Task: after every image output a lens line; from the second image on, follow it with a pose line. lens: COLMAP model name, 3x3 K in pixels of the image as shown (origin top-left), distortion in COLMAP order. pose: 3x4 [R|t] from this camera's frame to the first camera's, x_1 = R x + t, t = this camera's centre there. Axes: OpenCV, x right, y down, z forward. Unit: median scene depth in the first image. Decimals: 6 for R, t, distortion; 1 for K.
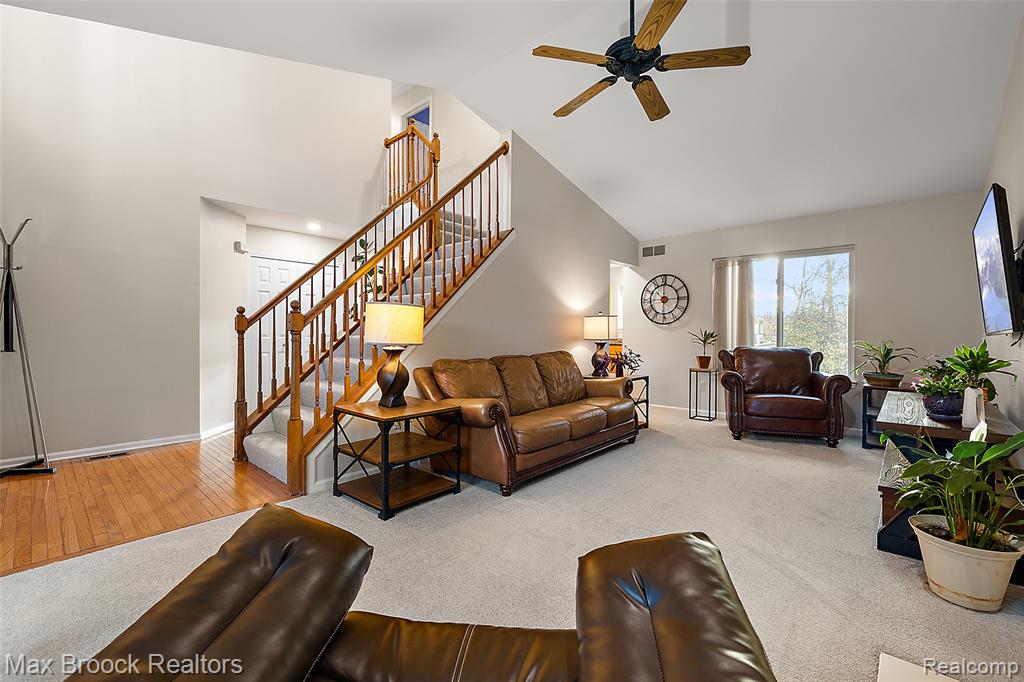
lens RADIAL K [[436.9, 0, 514.7], [0, 436.9, 334.1], [0, 0, 1]] dist [-0.000400, -0.000037]
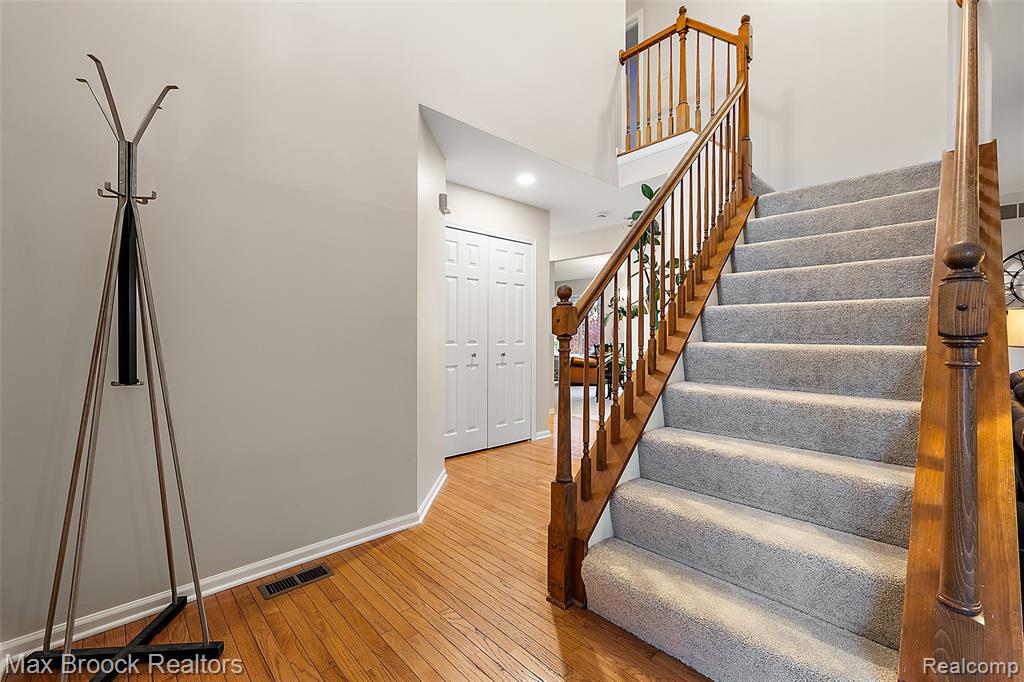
lens RADIAL K [[425.5, 0, 515.8], [0, 425.5, 336.6], [0, 0, 1]] dist [-0.002384, -0.000299]
pose [[0.997528, -0.005680, -0.070040, -0.647569], [0.005396, 0.999976, -0.004241, -0.004532], [0.070062, 0.003853, 0.997535, 0.525676]]
